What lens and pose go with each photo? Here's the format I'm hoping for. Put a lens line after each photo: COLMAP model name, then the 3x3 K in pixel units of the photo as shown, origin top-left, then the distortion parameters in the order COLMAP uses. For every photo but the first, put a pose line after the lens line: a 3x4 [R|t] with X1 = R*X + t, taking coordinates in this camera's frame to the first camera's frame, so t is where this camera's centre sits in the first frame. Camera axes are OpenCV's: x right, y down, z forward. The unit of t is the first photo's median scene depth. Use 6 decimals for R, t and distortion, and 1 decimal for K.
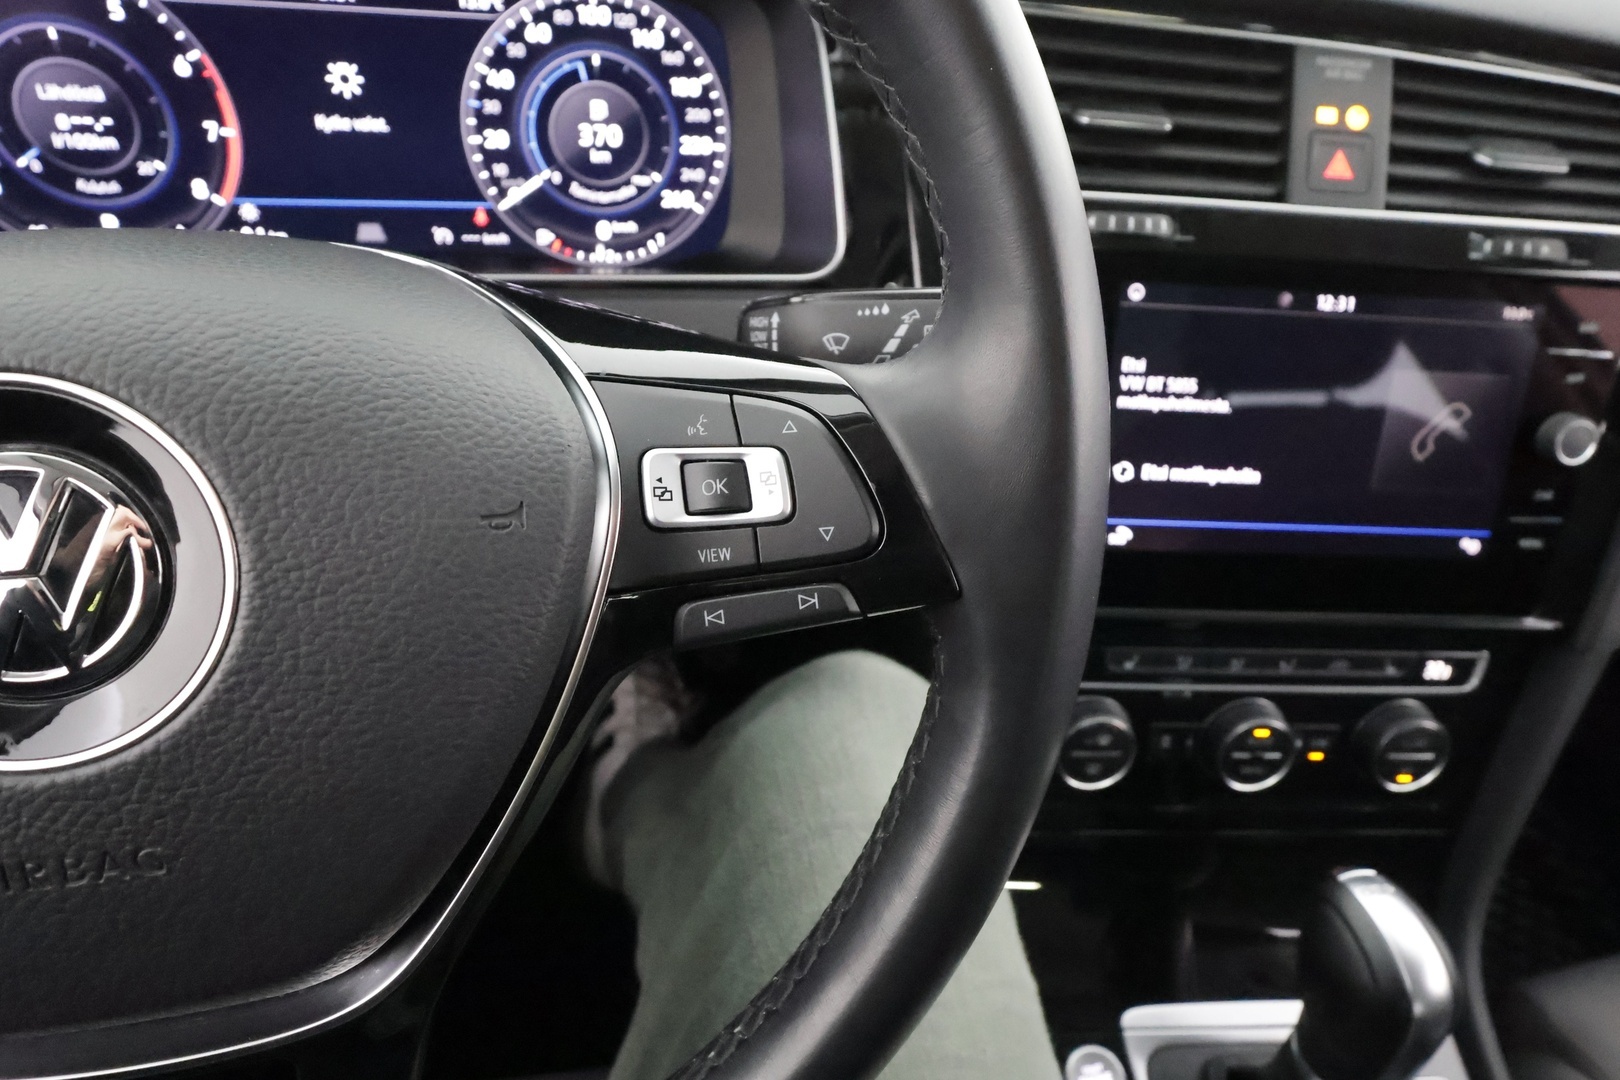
lens RADIAL K [[955.3, 0, 811.9], [0, 955.3, 548.0], [0, 0, 1]] dist [0.002520, 0.000192]
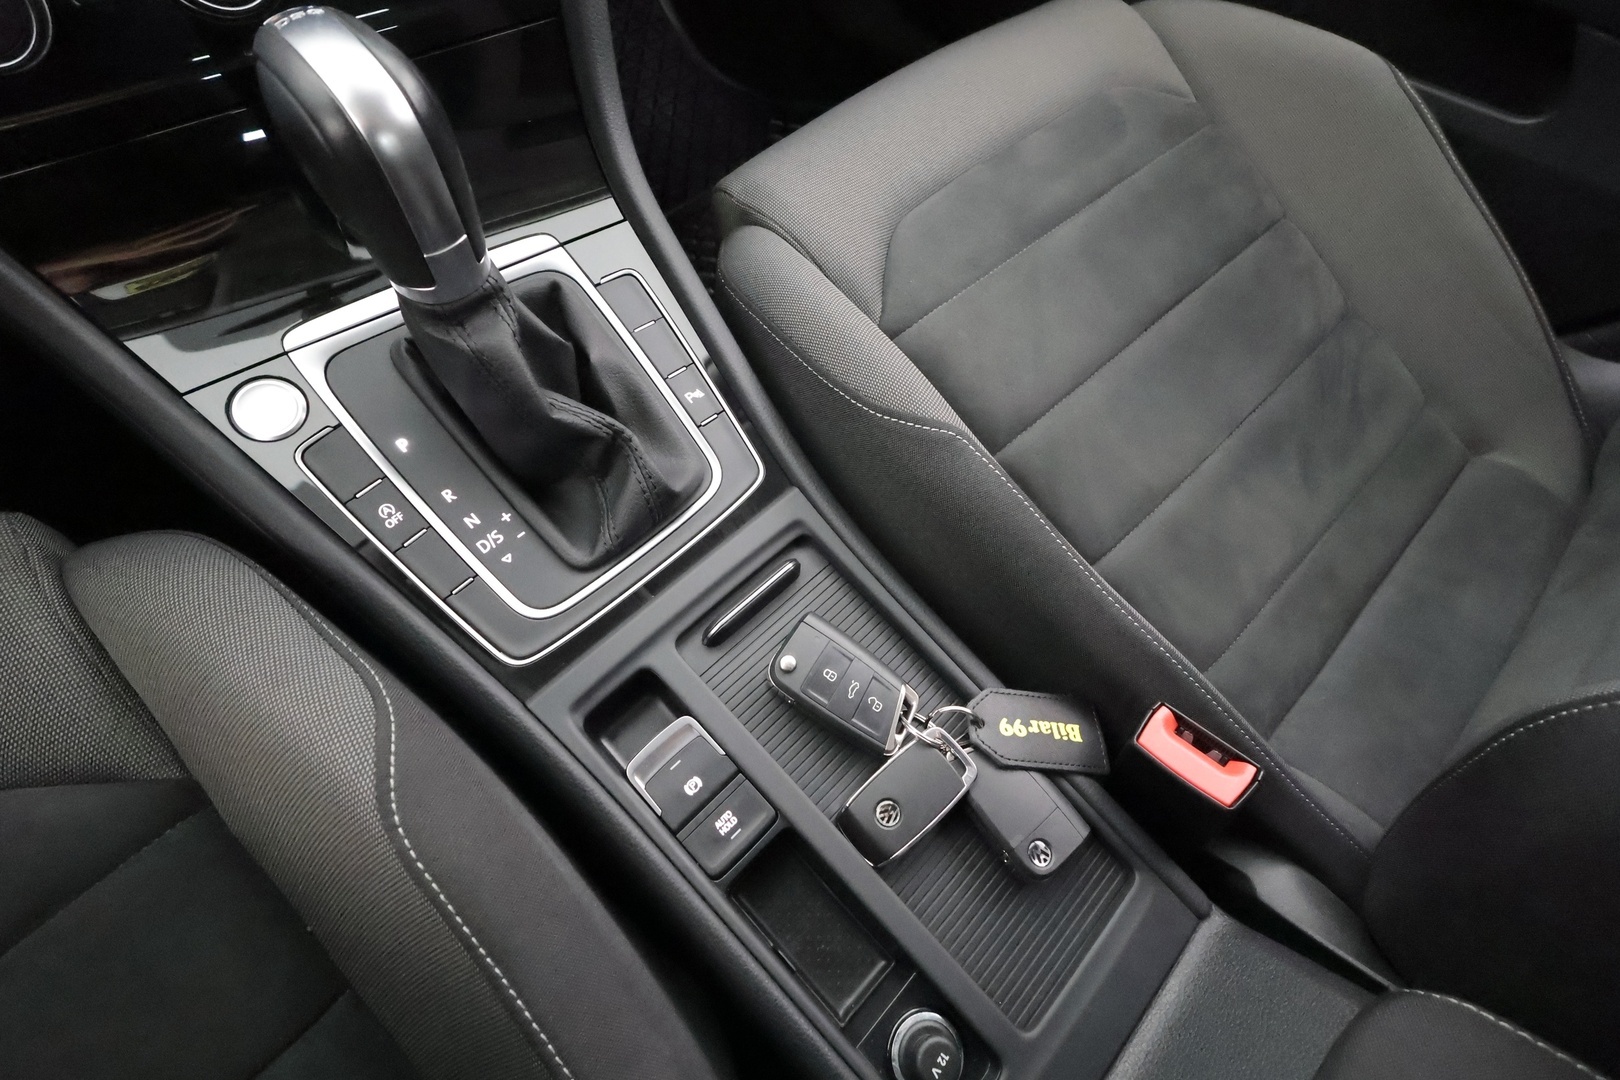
lens RADIAL K [[744.0, 0, 805.9], [0, 744.0, 534.9], [0, 0, 1]] dist [-0.001538, -0.000001]
pose [[0.831866, -0.489726, 0.261088, 0.540476], [0.289847, 0.784568, 0.548125, 0.454392], [-0.473273, -0.380291, 0.794601, 0.140935]]
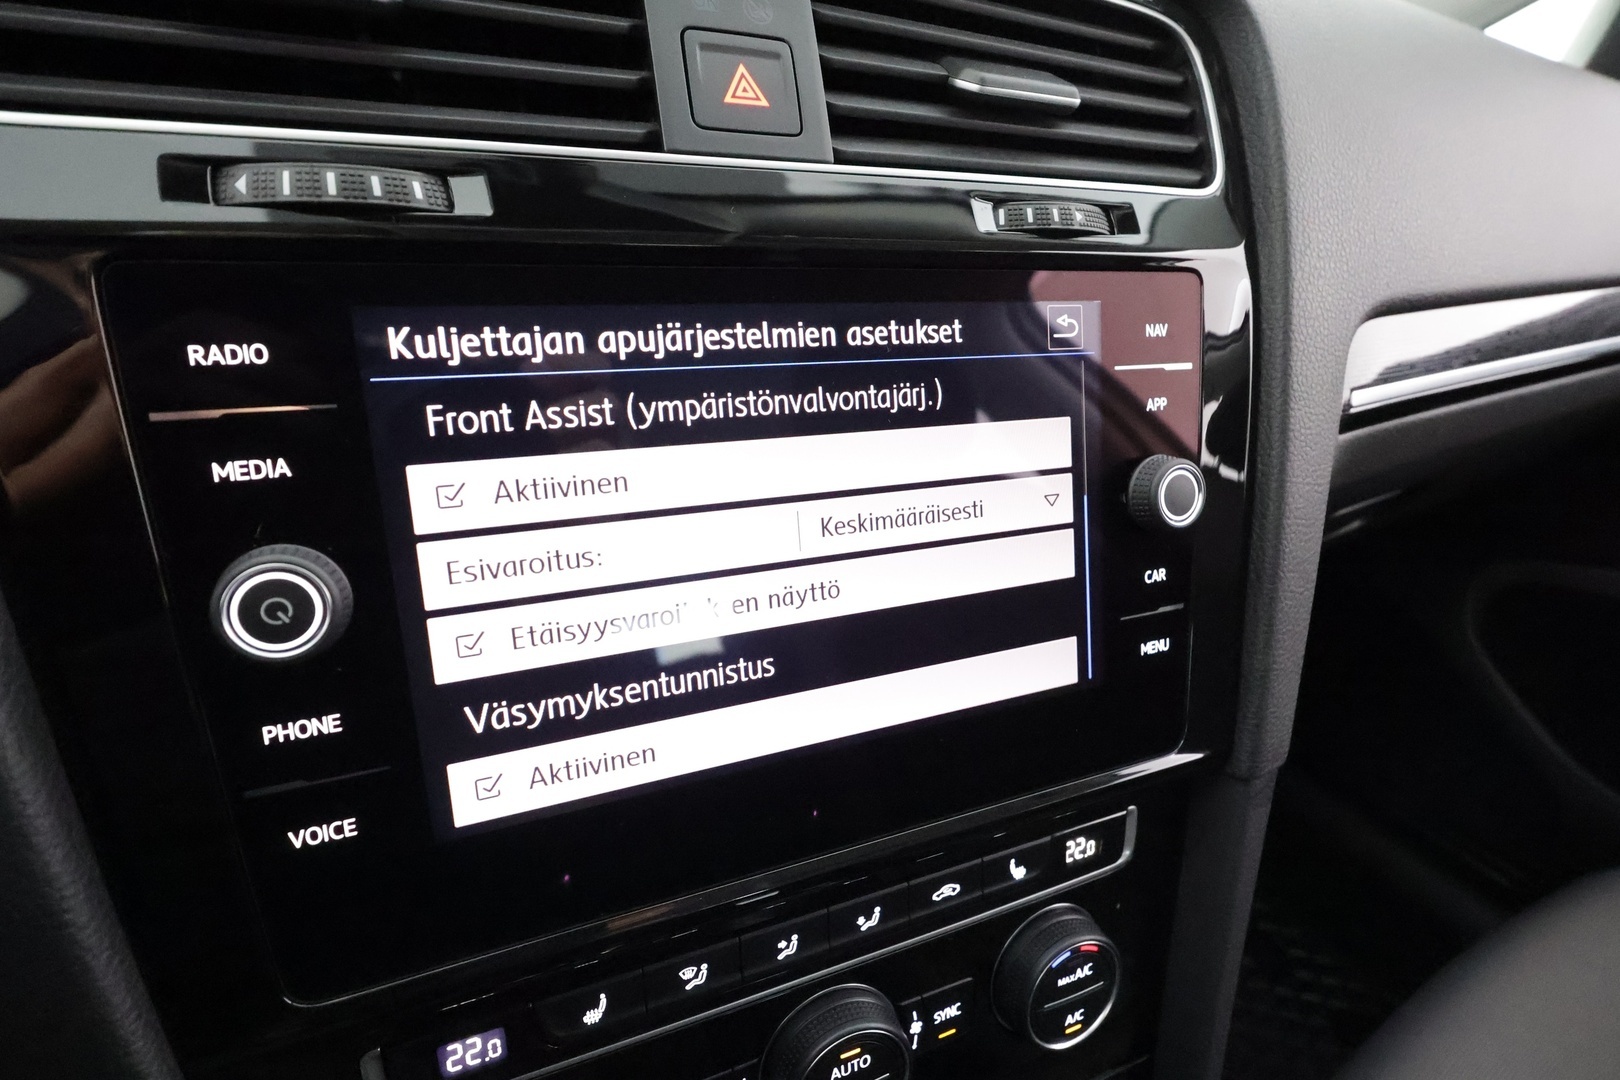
lens RADIAL K [[821.0, 0, 808.5], [0, 821.0, 543.8], [0, 0, 1]] dist [0.002558, -0.001058]
pose [[0.940933, -0.160248, 0.298271, 0.392395], [0.193409, 0.977429, -0.085001, -0.081972], [-0.277918, 0.137668, 0.950689, 0.552798]]
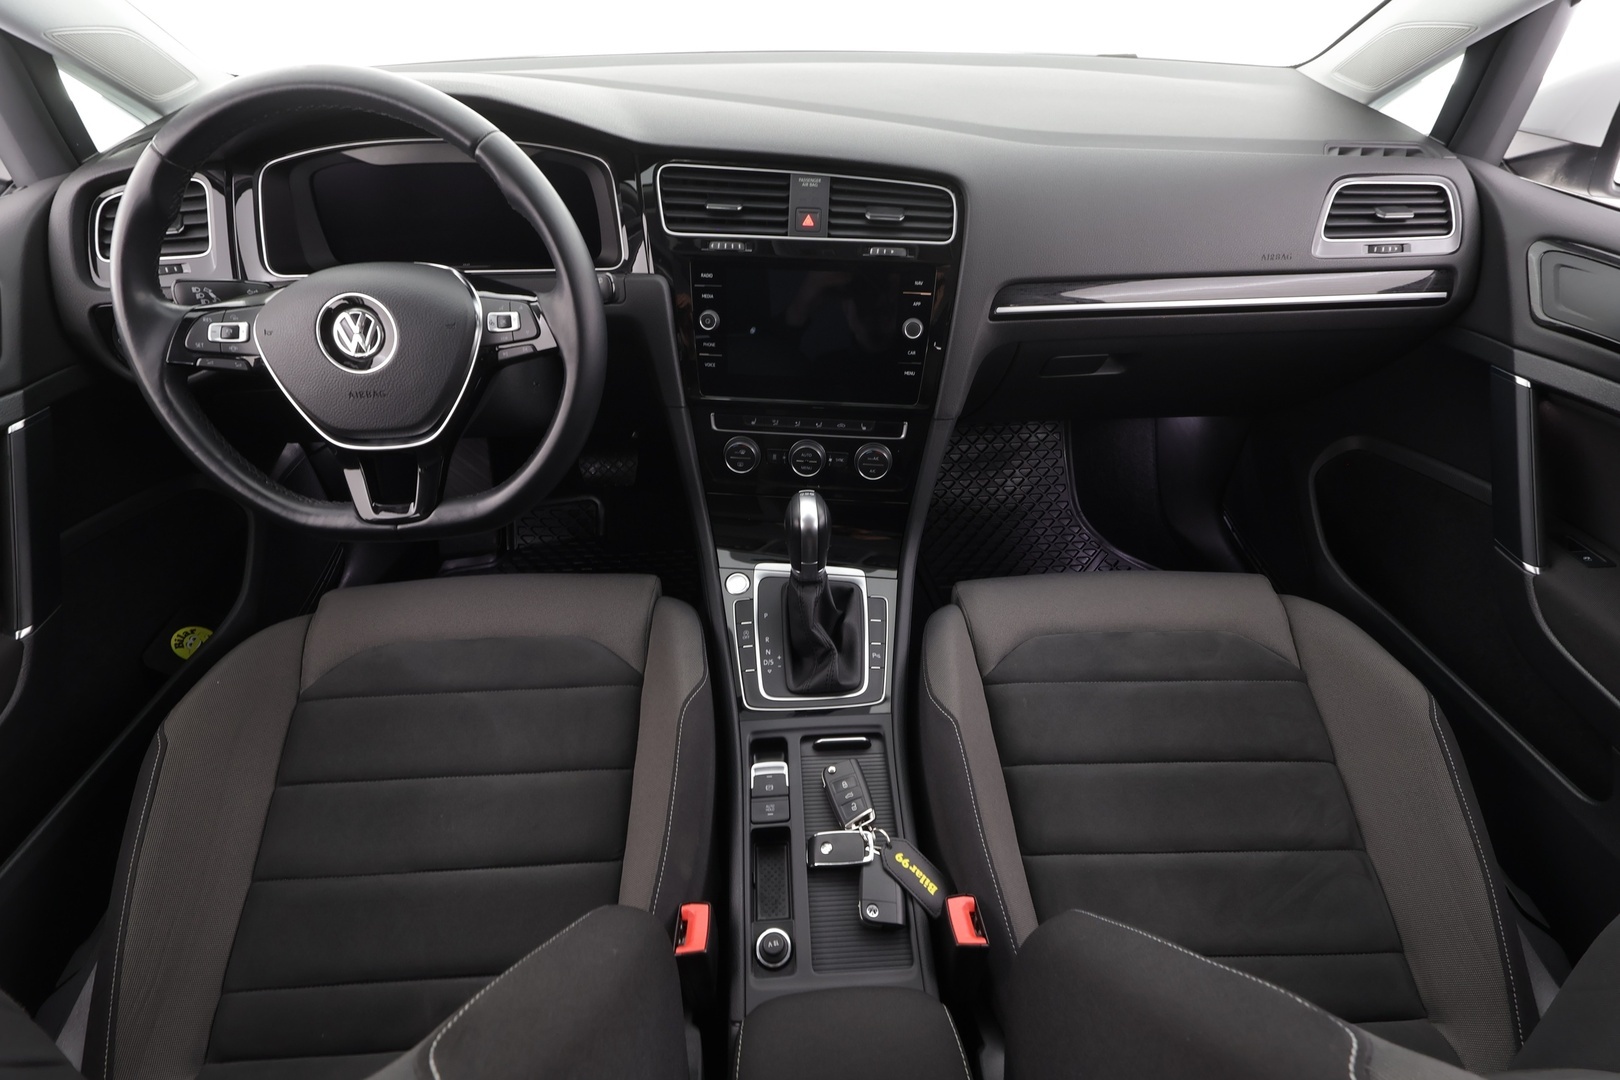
lens RADIAL K [[744.0, 0, 812.0], [0, 744.0, 540.7], [0, 0, 1]] dist [-0.001538, -0.000001]
pose [[0.988047, 0.035270, -0.150065, 0.886857], [-0.022677, 0.996138, 0.084819, 0.294645], [0.152477, -0.080402, 0.985031, -1.056007]]
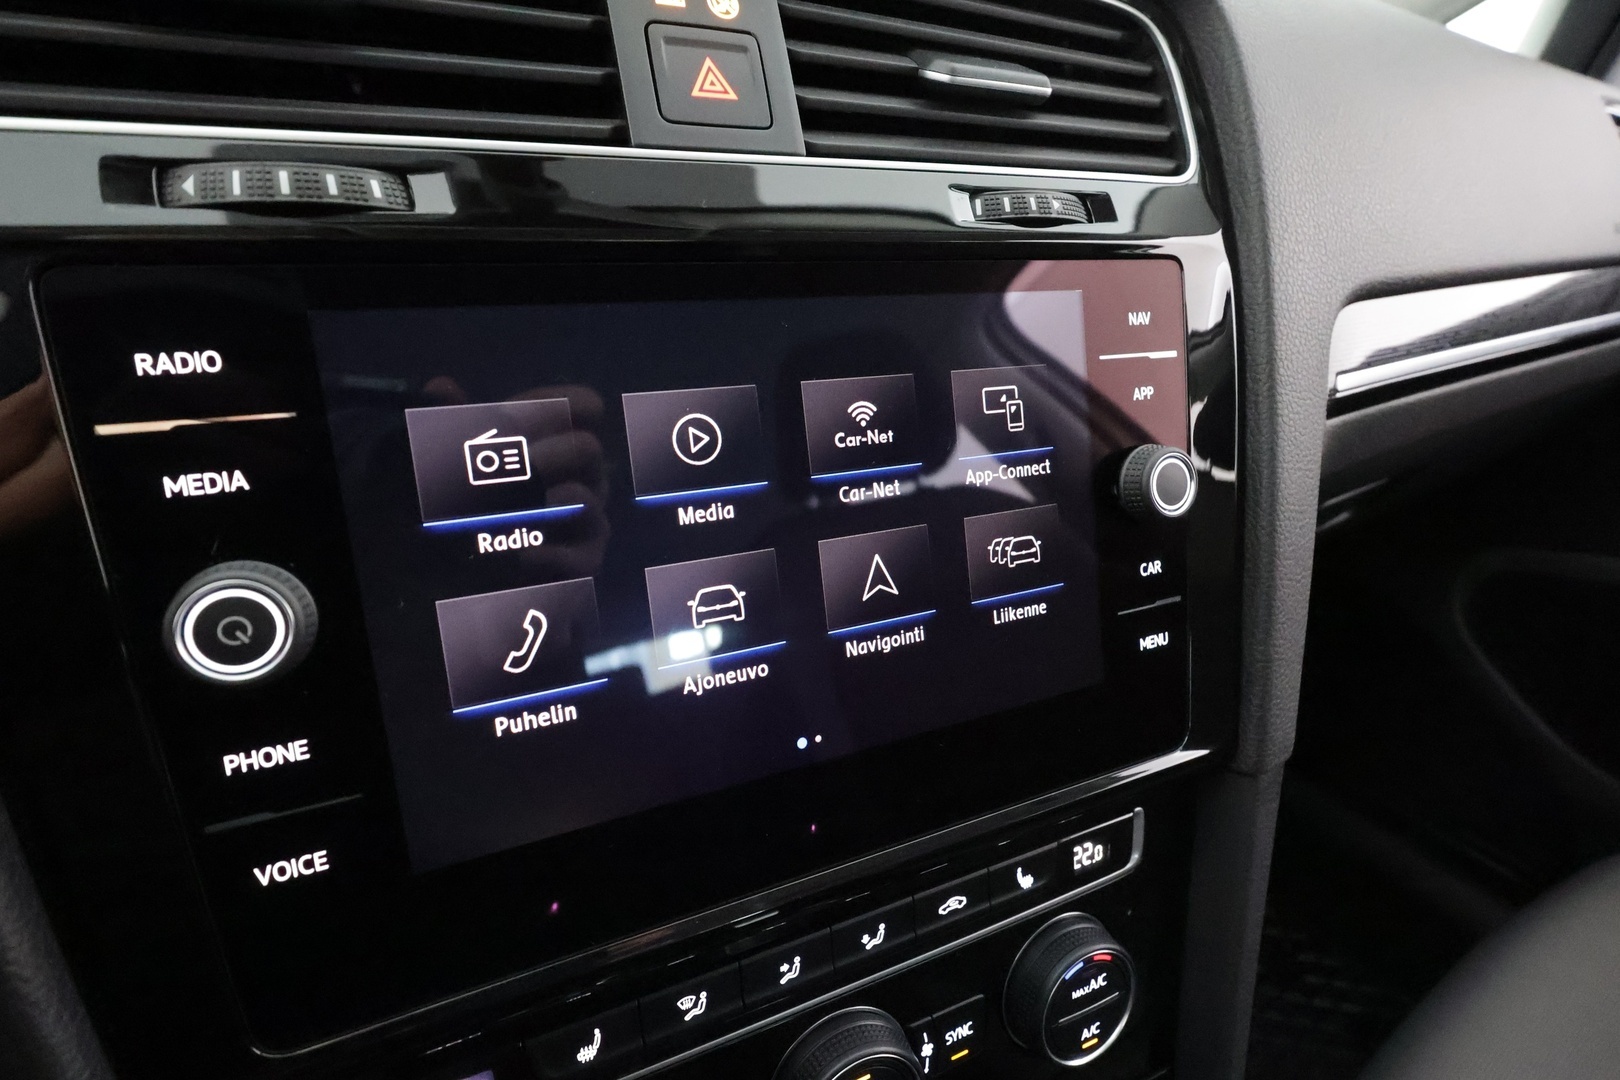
lens RADIAL K [[821.0, 0, 804.9], [0, 821.0, 542.9], [0, 0, 1]] dist [0.002558, -0.001058]
pose [[0.929482, -0.188196, 0.317248, 0.393785], [0.233290, 0.966122, -0.110383, -0.070816], [-0.285726, 0.176610, 0.941897, 0.571853]]
